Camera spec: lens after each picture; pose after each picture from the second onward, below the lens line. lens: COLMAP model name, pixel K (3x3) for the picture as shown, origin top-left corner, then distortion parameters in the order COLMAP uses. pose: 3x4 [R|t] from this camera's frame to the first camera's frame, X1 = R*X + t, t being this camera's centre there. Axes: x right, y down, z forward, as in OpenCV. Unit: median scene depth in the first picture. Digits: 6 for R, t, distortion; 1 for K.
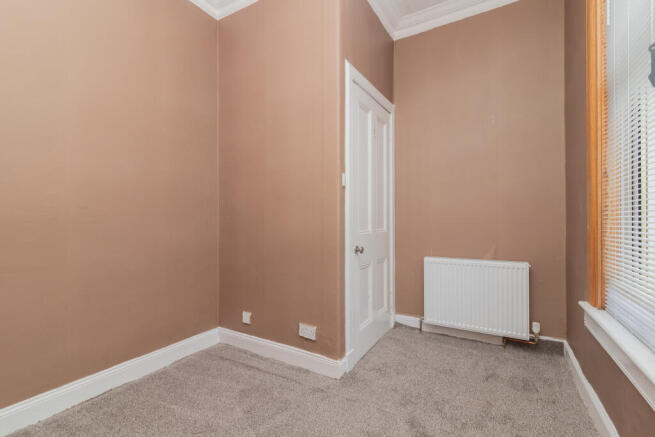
lens RADIAL K [[296.8, 0, 327.5], [0, 296.8, 219.4], [0, 0, 1]] dist [0.000714, -0.000156]
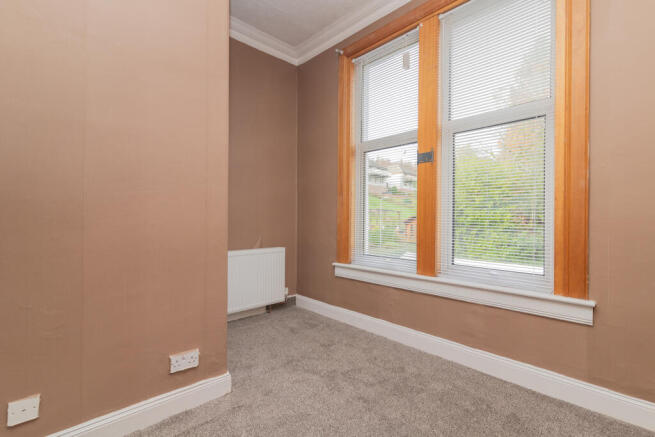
lens RADIAL K [[296.8, 0, 327.5], [0, 296.8, 219.4], [0, 0, 1]] dist [0.000714, -0.000156]
pose [[0.272119, 0.005007, 0.962250, -0.647918], [-0.003980, 0.999984, -0.004078, 0.018326], [-0.962255, -0.002720, 0.272135, 0.414284]]
